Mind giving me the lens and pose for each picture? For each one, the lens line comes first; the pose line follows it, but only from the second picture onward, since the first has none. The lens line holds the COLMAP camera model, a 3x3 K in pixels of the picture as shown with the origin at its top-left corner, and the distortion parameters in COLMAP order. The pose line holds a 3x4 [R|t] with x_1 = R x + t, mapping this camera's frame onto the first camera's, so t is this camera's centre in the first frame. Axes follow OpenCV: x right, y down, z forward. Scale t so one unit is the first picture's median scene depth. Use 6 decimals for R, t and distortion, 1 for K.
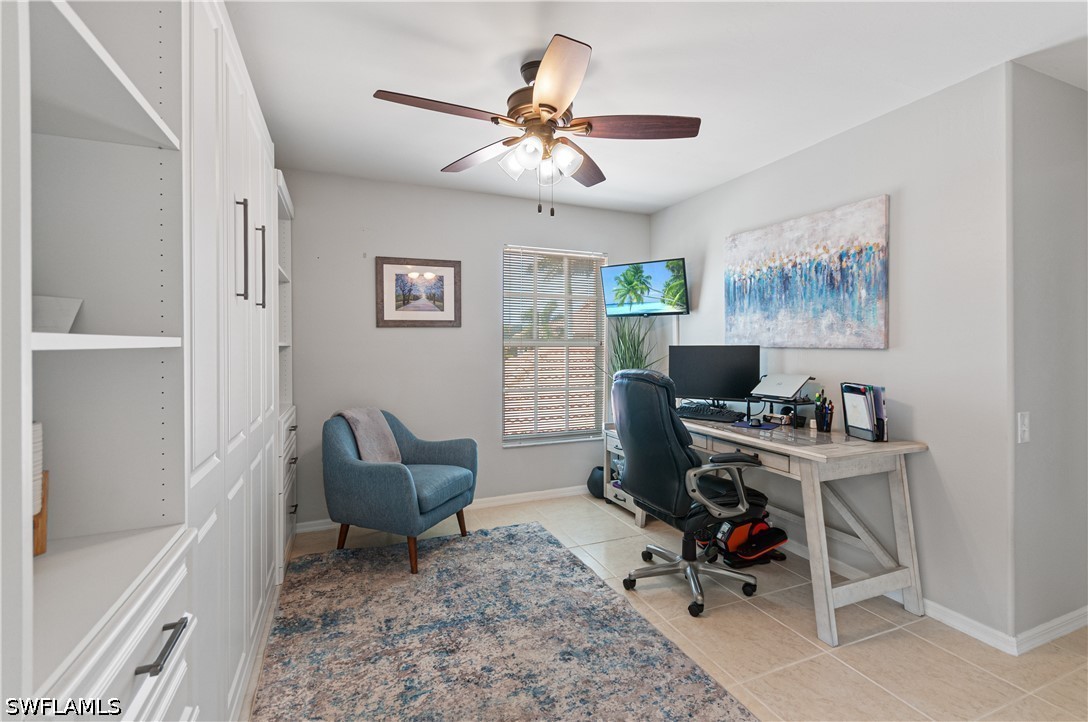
lens RADIAL K [[494.5, 0, 548.7], [0, 494.5, 363.3], [0, 0, 1]] dist [-0.000822, 0.000193]
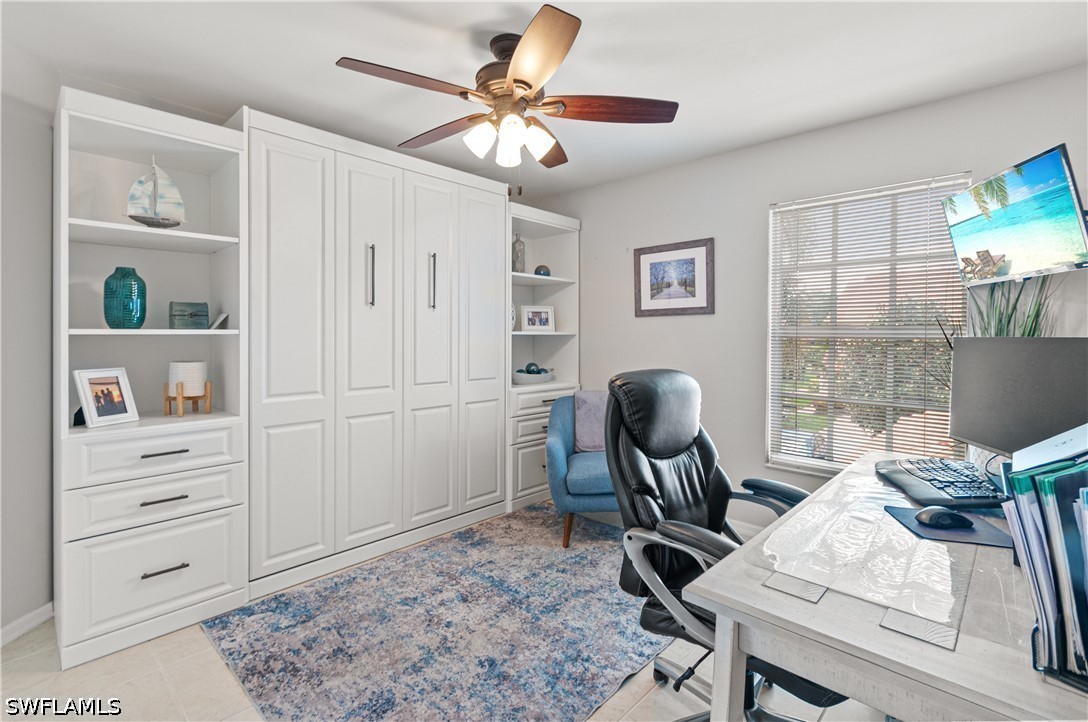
lens RADIAL K [[495.8, 0, 545.0], [0, 495.8, 356.1], [0, 0, 1]] dist [0.000533, 0.000278]
pose [[0.400053, 0.045723, -0.915351, 0.700103], [-0.037753, 0.998729, 0.033387, -0.024284], [0.915714, 0.021201, 0.401271, 0.535487]]
